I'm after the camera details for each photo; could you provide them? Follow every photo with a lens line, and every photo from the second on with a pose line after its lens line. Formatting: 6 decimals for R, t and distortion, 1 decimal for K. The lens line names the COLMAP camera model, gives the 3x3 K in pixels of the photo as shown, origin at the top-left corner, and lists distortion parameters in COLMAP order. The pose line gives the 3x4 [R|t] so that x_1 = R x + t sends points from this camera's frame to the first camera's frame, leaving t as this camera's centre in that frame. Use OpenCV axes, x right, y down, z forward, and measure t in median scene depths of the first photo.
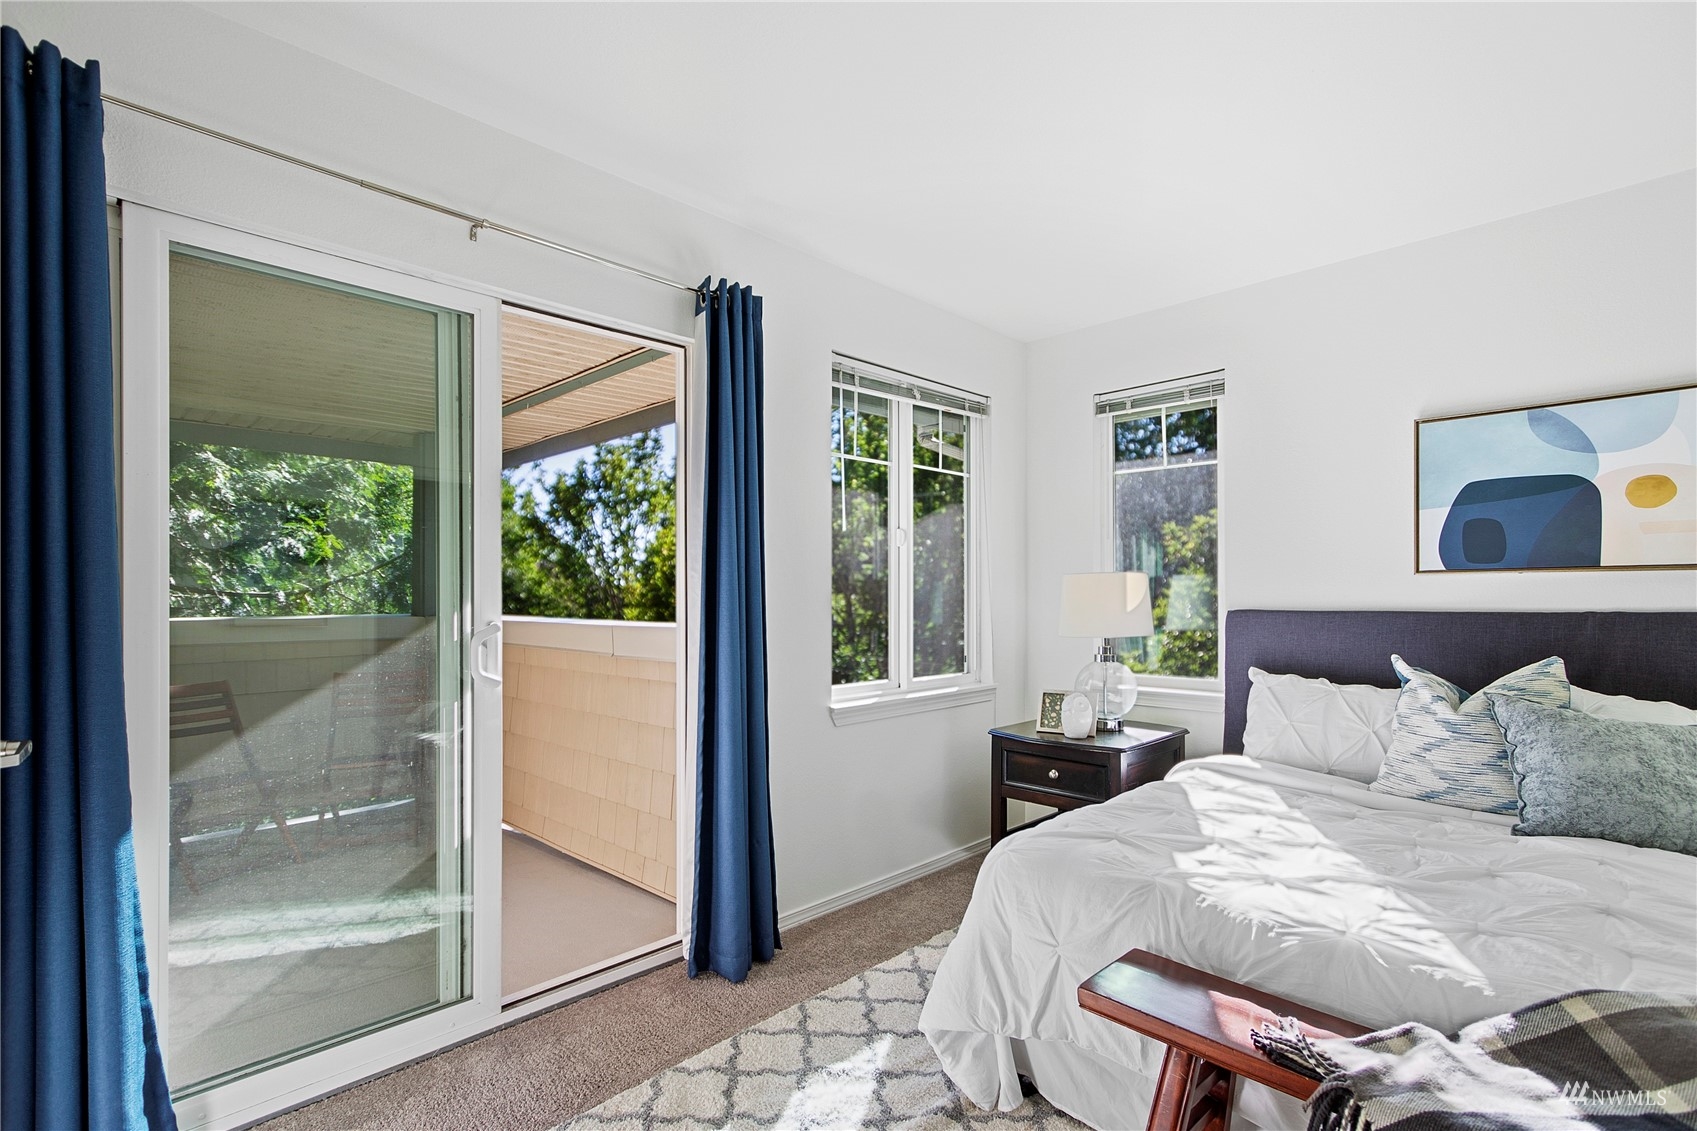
lens RADIAL K [[796.8, 0, 856.9], [0, 796.8, 598.6], [0, 0, 1]] dist [-0.003465, 0.004058]
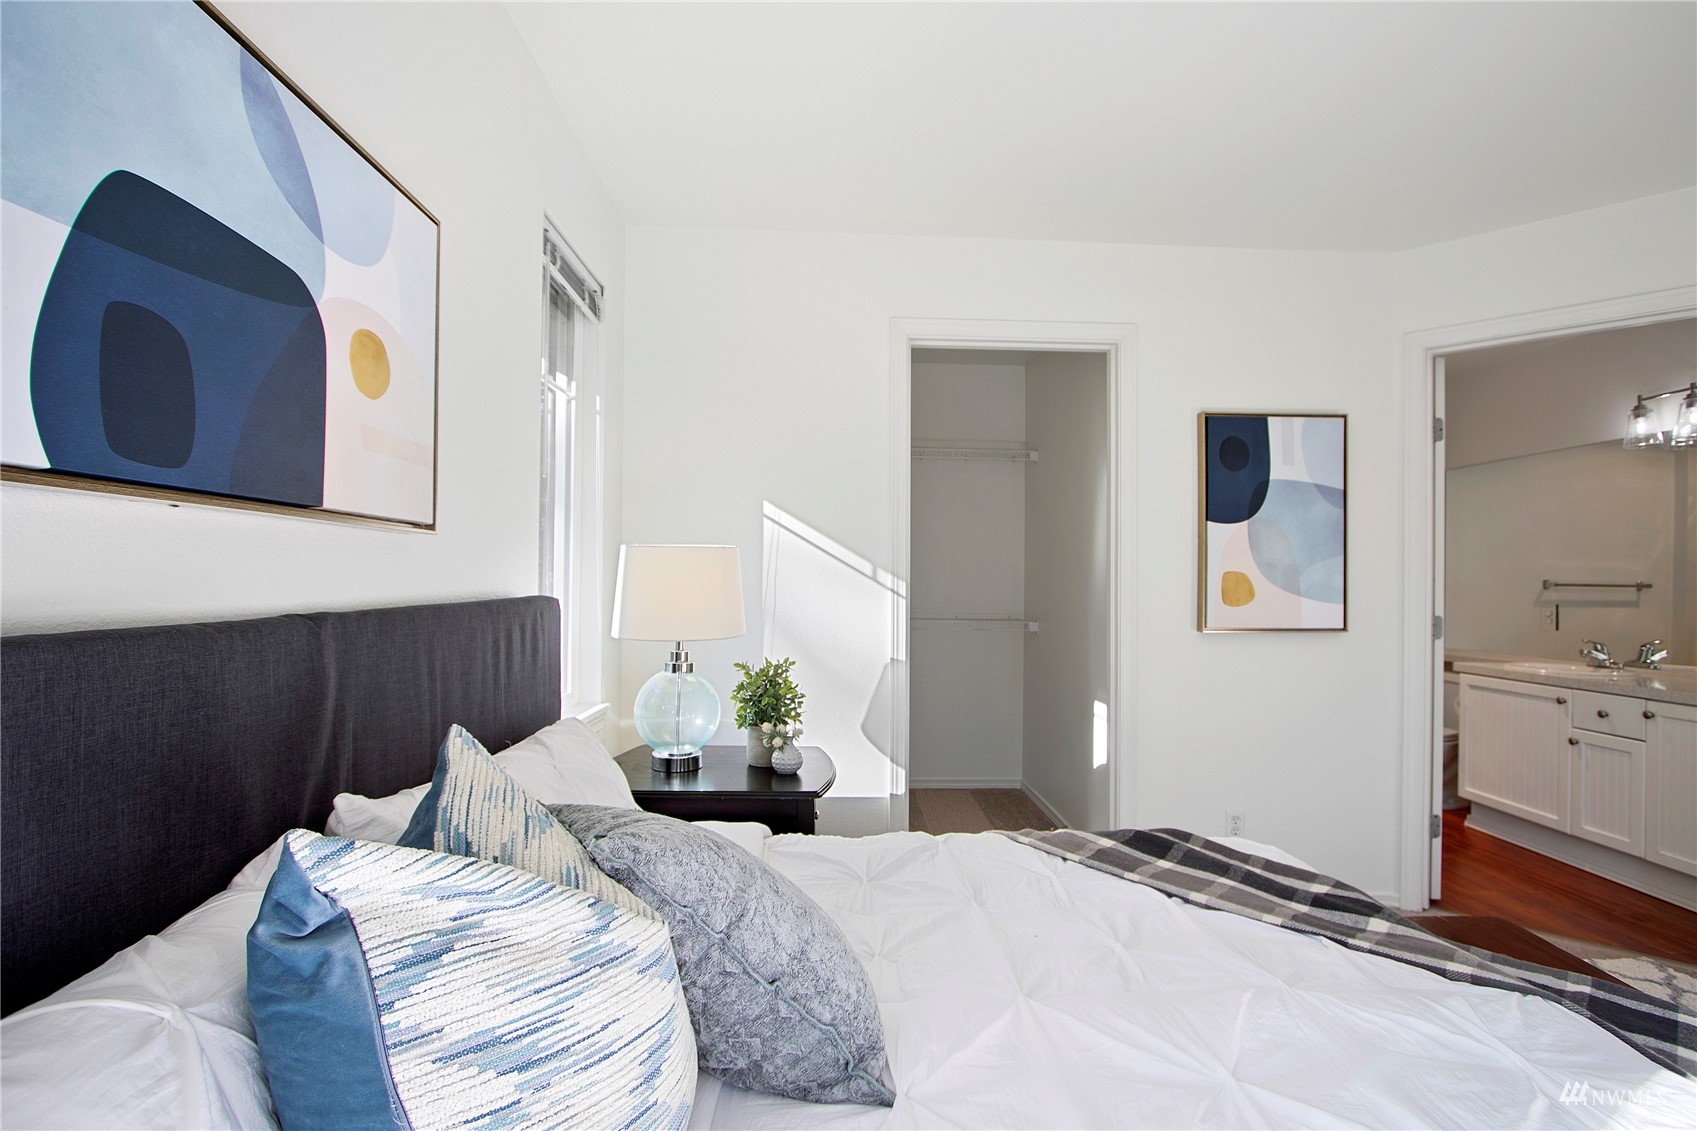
lens RADIAL K [[796.8, 0, 906.0], [0, 796.8, 584.1], [0, 0, 1]] dist [-0.003465, 0.004058]
pose [[-0.719248, 0.001875, 0.694751, 0.404958], [0.003397, 0.999994, 0.000818, 0.000509], [-0.694745, 0.002949, -0.719250, 1.077322]]
